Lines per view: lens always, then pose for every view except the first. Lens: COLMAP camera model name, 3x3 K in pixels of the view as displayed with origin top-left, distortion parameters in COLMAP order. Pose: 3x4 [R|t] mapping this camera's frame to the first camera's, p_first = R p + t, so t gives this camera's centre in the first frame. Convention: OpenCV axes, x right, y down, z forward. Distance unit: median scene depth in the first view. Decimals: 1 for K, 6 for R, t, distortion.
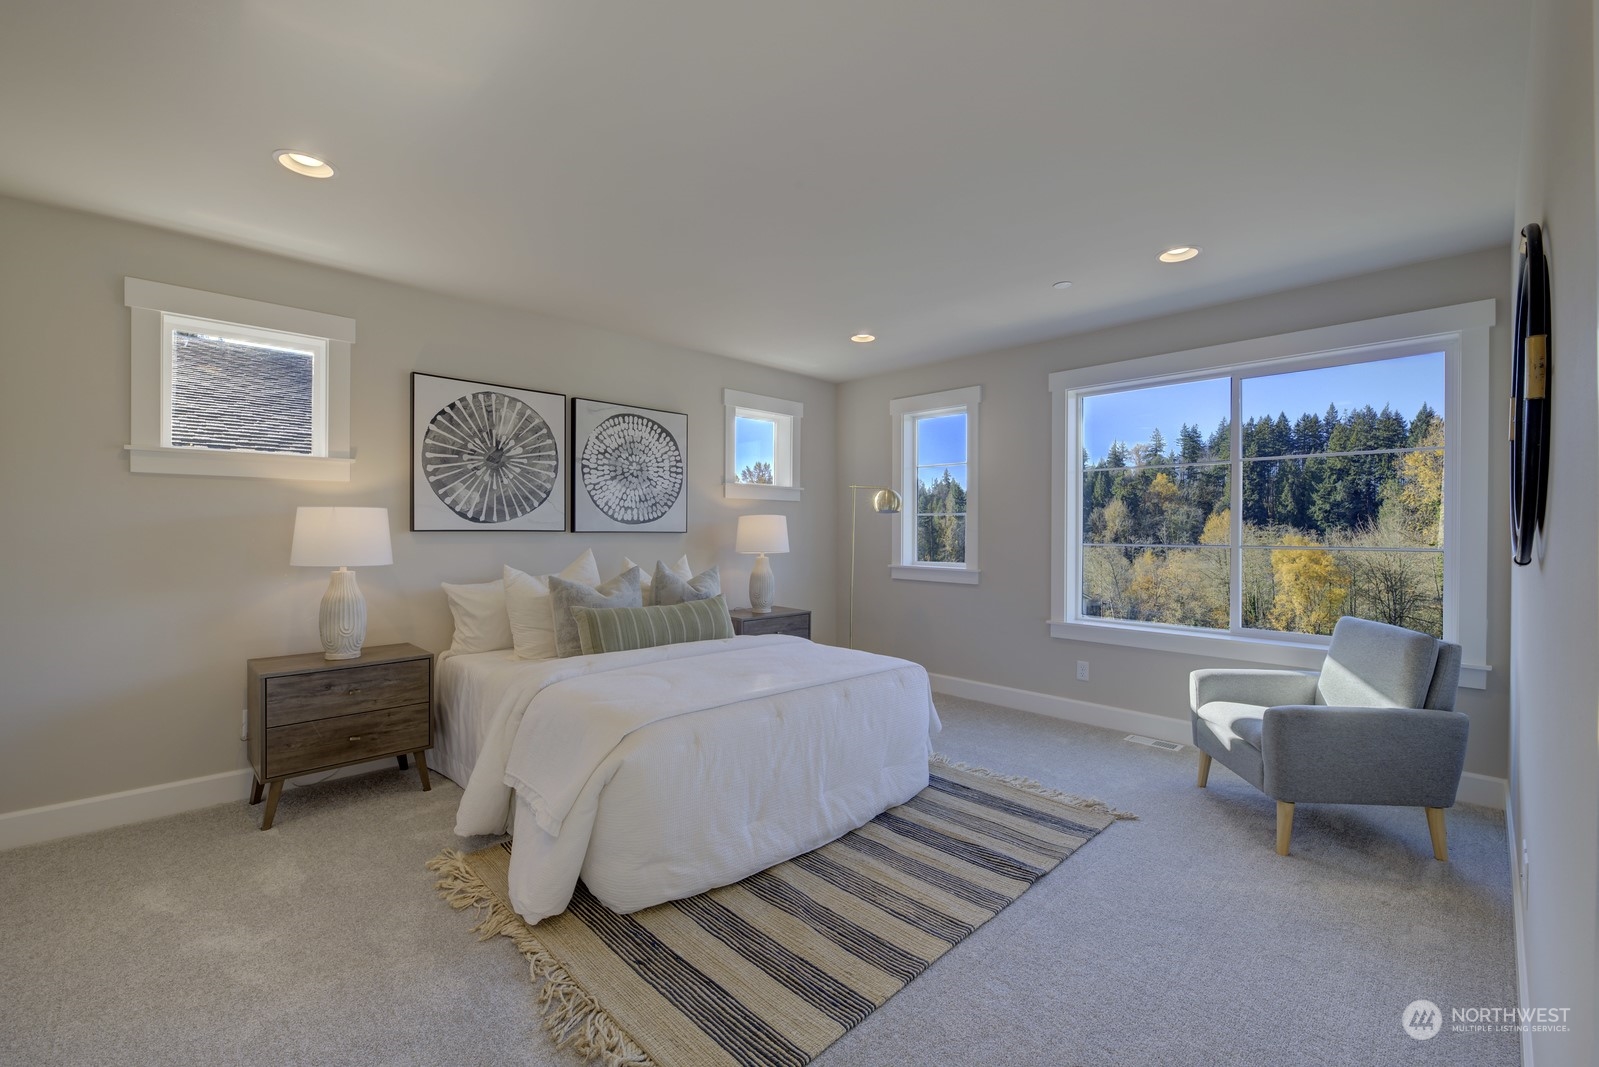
lens RADIAL K [[667.9, 0, 799.5], [0, 667.9, 533.5], [0, 0, 1]] dist [-0.014320, -0.000156]
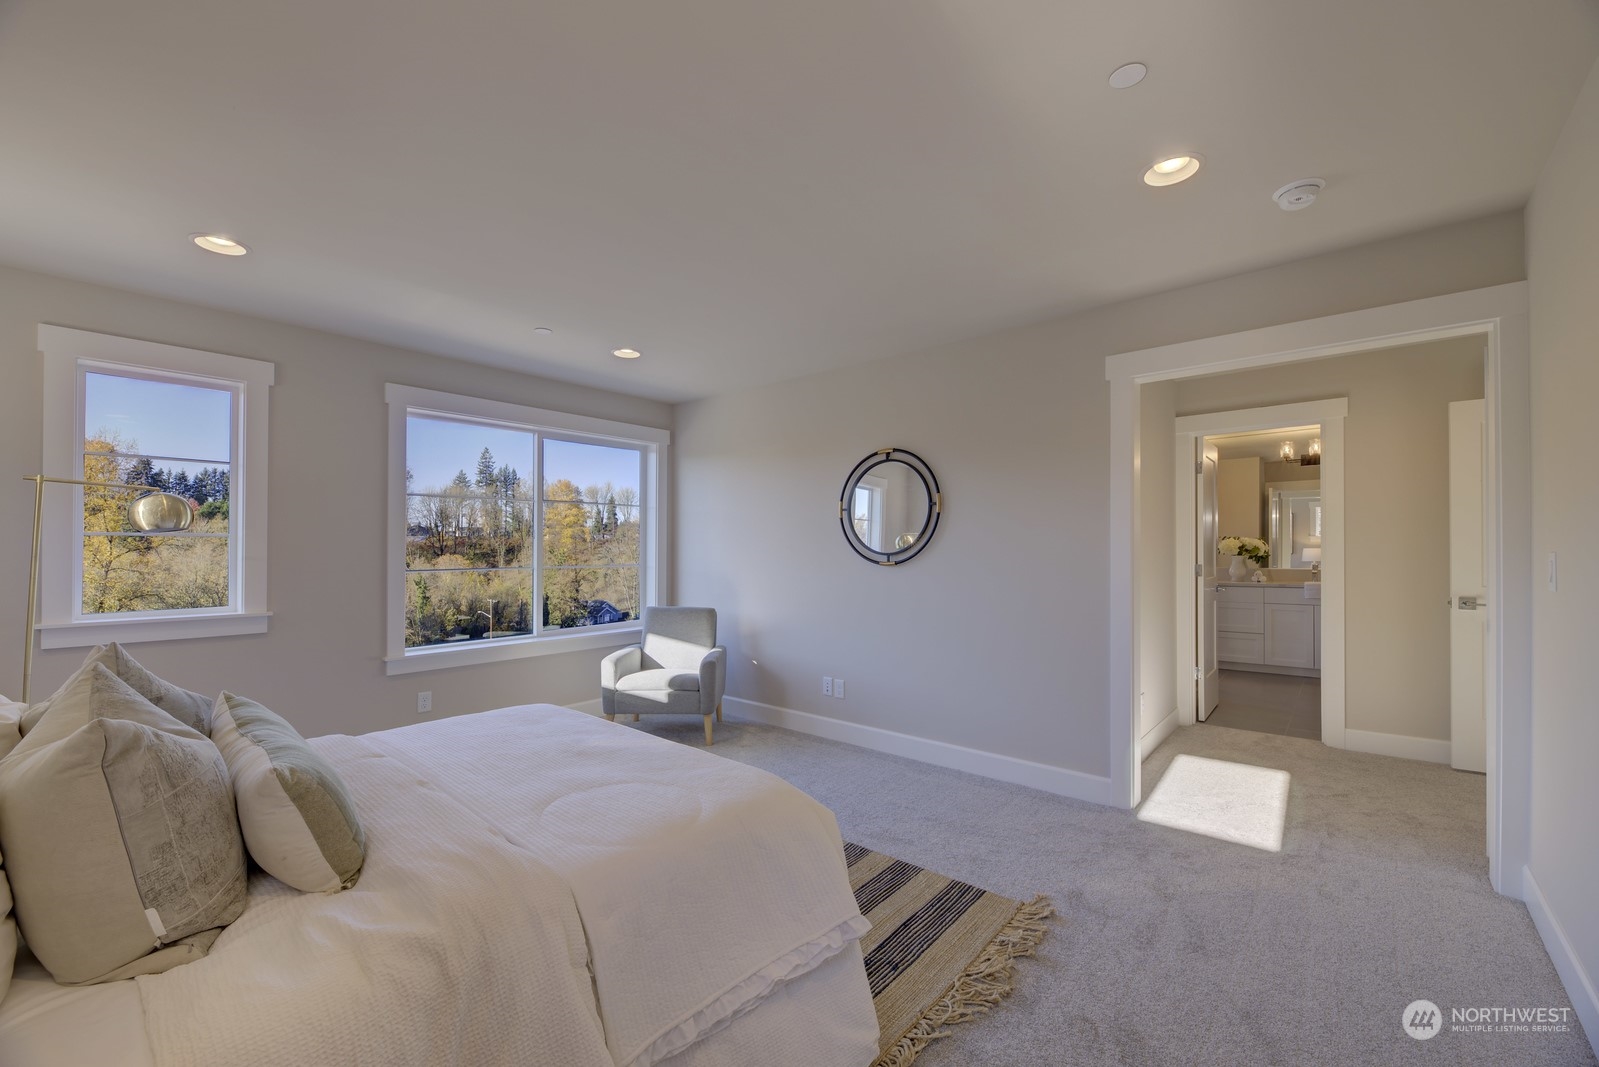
lens RADIAL K [[643.5, 0, 799.5], [0, 643.5, 533.5], [0, 0, 1]] dist [0.009794, -0.007691]
pose [[-0.094666, 0.019907, 0.995310, -0.638021], [0.005456, 0.999795, -0.019478, -0.019125], [-0.995494, 0.003586, -0.094755, 0.622492]]
